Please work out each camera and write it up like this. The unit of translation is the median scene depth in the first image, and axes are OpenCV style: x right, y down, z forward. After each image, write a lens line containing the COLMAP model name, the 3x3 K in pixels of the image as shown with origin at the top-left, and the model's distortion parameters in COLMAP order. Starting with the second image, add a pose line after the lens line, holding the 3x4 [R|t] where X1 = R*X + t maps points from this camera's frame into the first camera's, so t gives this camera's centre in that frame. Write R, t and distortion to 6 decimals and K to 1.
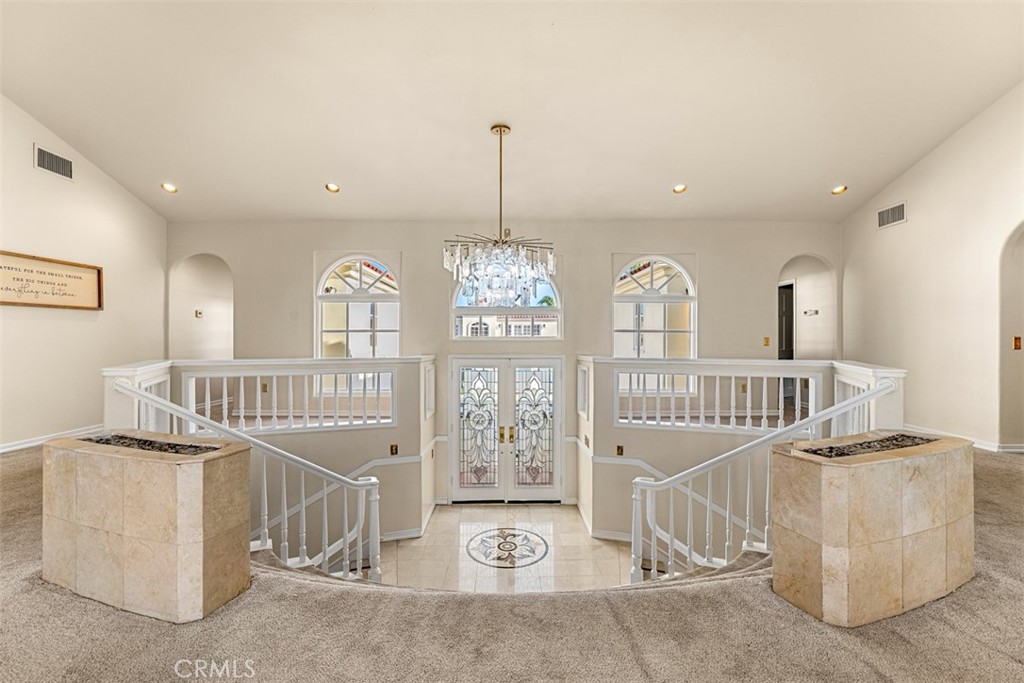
lens RADIAL K [[413.1, 0, 511.3], [0, 413.1, 341.2], [0, 0, 1]] dist [-0.014561, 0.001392]
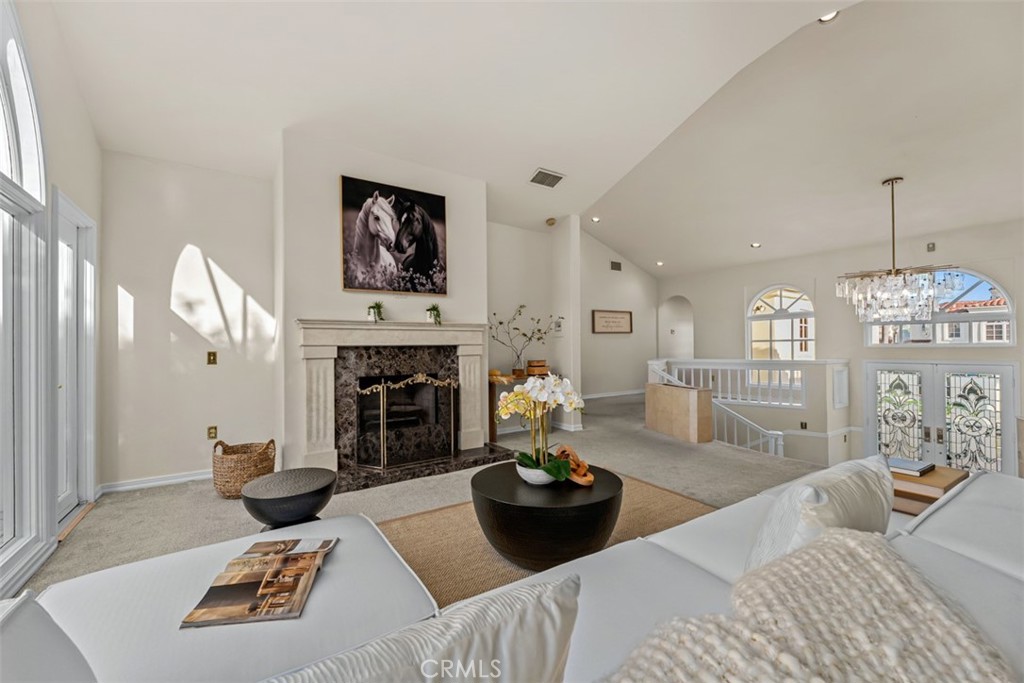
lens RADIAL K [[413.1, 0, 488.5], [0, 413.1, 343.5], [0, 0, 1]] dist [-0.014561, 0.001392]
pose [[0.515142, -0.010318, -0.857043, 0.338262], [0.008358, 0.999940, -0.007014, -0.014774], [0.857064, -0.003550, 0.515197, -0.601219]]
